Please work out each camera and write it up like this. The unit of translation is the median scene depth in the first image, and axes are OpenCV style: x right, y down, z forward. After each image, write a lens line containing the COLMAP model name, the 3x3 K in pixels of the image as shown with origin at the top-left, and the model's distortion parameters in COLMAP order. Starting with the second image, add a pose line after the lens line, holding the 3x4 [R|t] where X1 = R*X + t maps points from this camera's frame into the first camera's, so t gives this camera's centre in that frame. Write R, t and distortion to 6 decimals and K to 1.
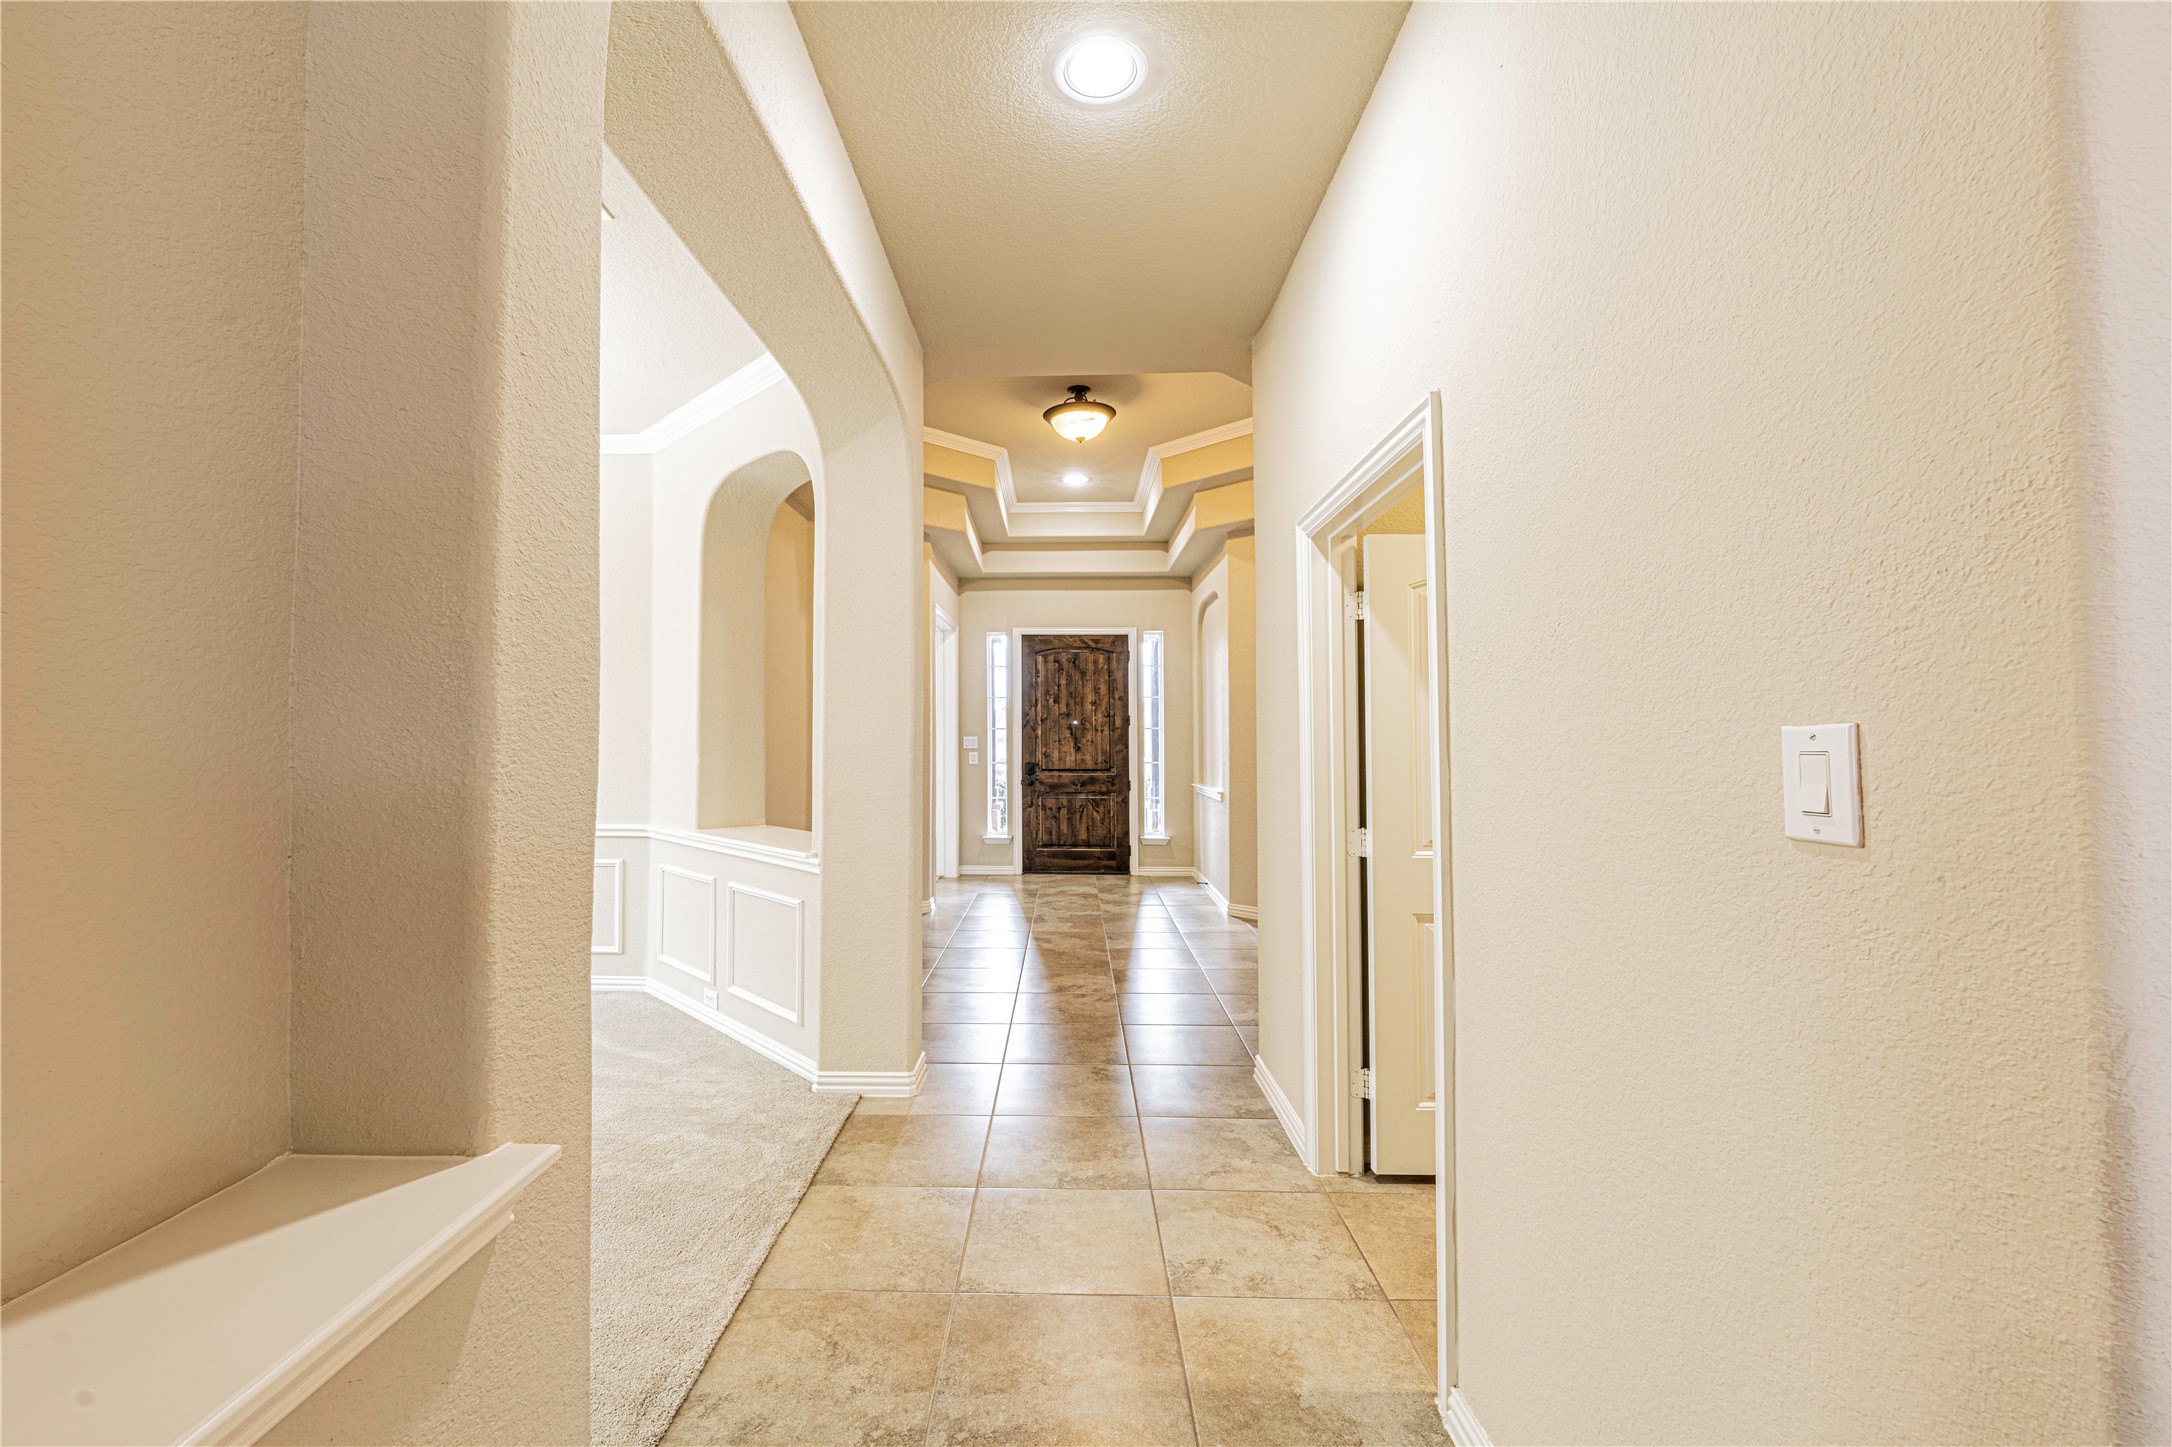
lens RADIAL K [[900.7, 0, 1068.8], [0, 900.7, 707.6], [0, 0, 1]] dist [-0.003260, -0.000344]
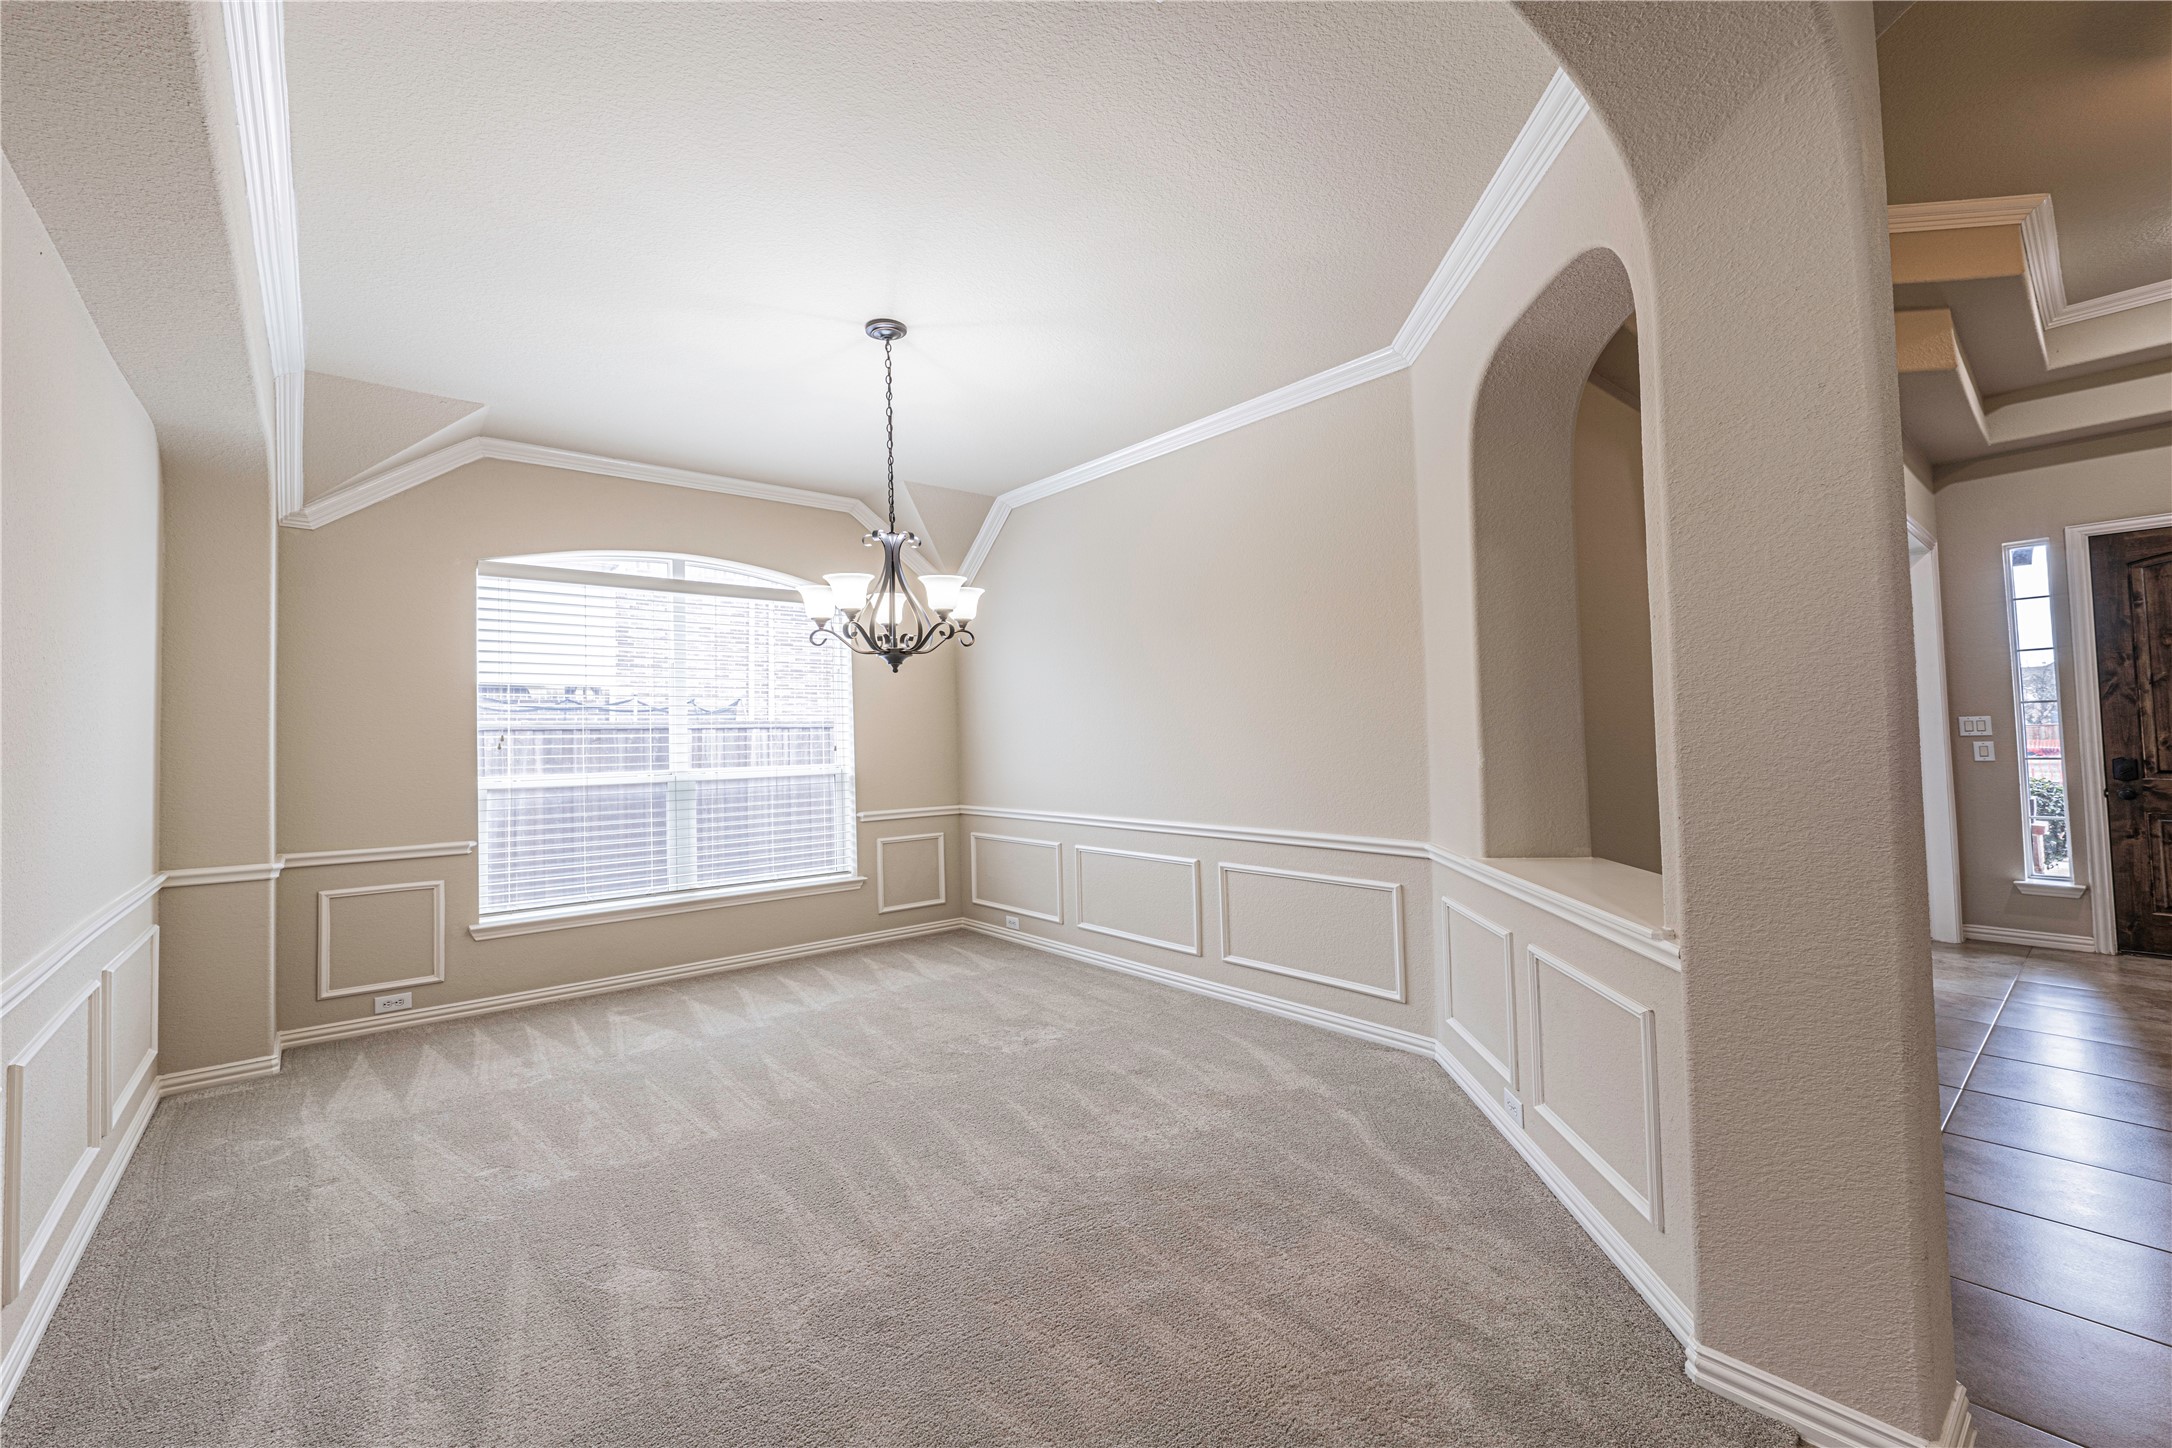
lens RADIAL K [[900.7, 0, 1068.8], [0, 900.7, 708.1], [0, 0, 1]] dist [-0.003260, -0.000344]
pose [[0.636499, -0.040599, -0.770208, -0.063618], [0.047850, 0.998769, -0.013103, 0.010178], [0.769791, -0.028514, 0.637658, 0.271445]]
